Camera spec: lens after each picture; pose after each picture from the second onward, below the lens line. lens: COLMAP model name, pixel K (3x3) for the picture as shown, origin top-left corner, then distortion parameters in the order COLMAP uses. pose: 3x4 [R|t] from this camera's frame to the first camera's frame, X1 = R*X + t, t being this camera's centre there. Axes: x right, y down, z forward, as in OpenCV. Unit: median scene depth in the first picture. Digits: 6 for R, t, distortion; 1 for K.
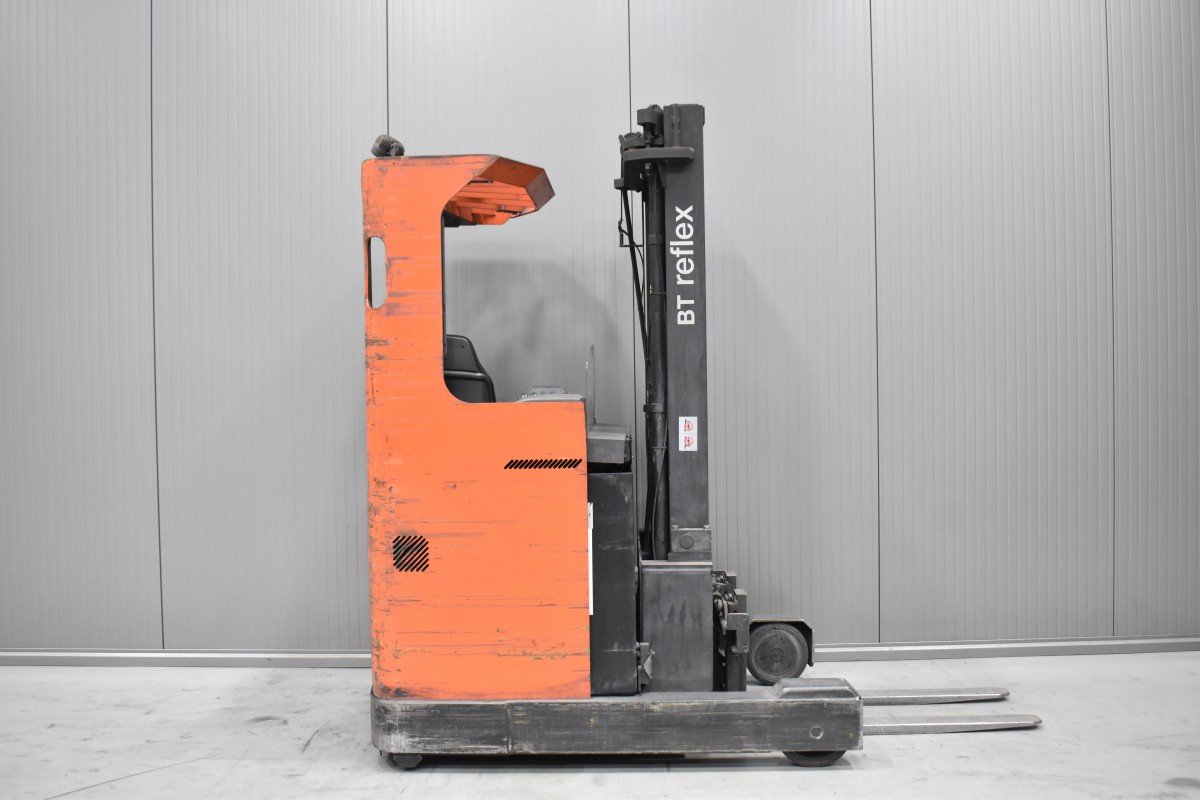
lens RADIAL K [[1084.1, 0, 599.5], [0, 1084.1, 397.9], [0, 0, 1]] dist [-0.090747, 0.029211]
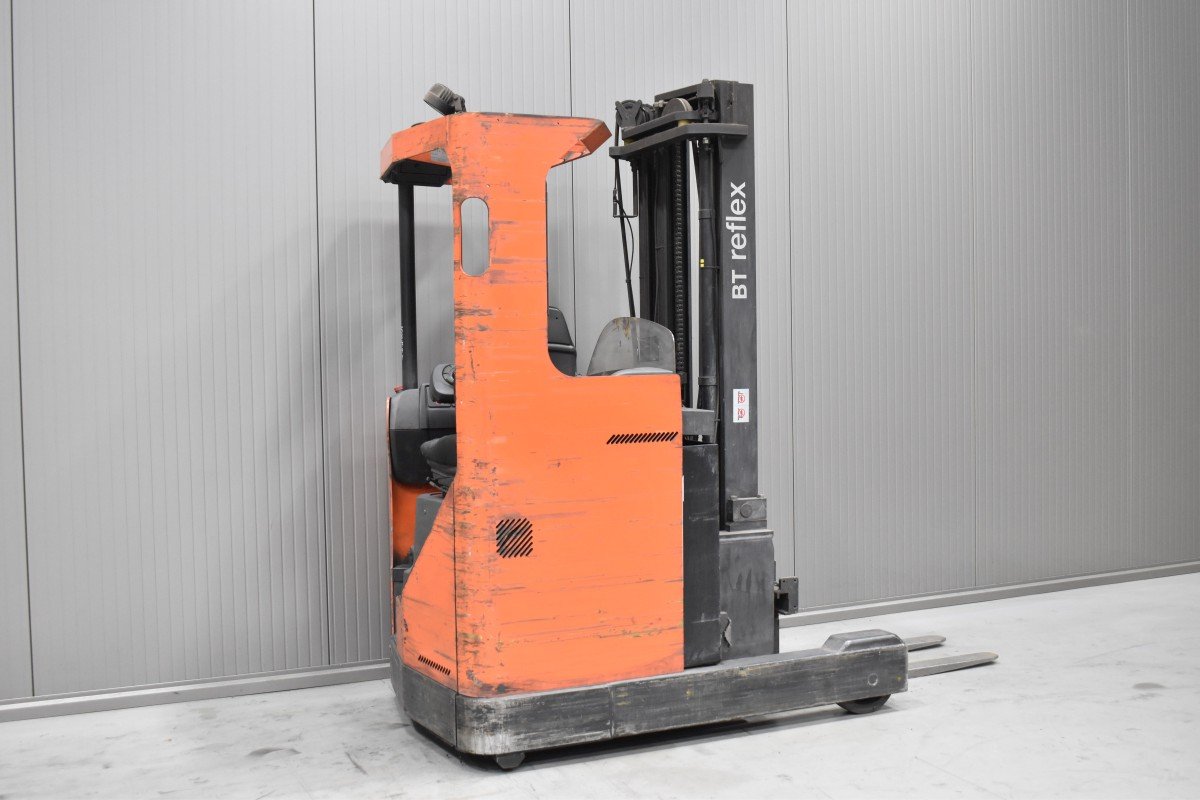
lens RADIAL K [[1267.5, 0, 599.8], [0, 1267.5, 401.0], [0, 0, 1]] dist [-0.066735, 0.000000]
pose [[0.905249, -0.018119, 0.424494, -0.569308], [0.013146, 0.999806, 0.014641, 0.009967], [-0.424678, -0.007674, 0.905312, -0.026634]]
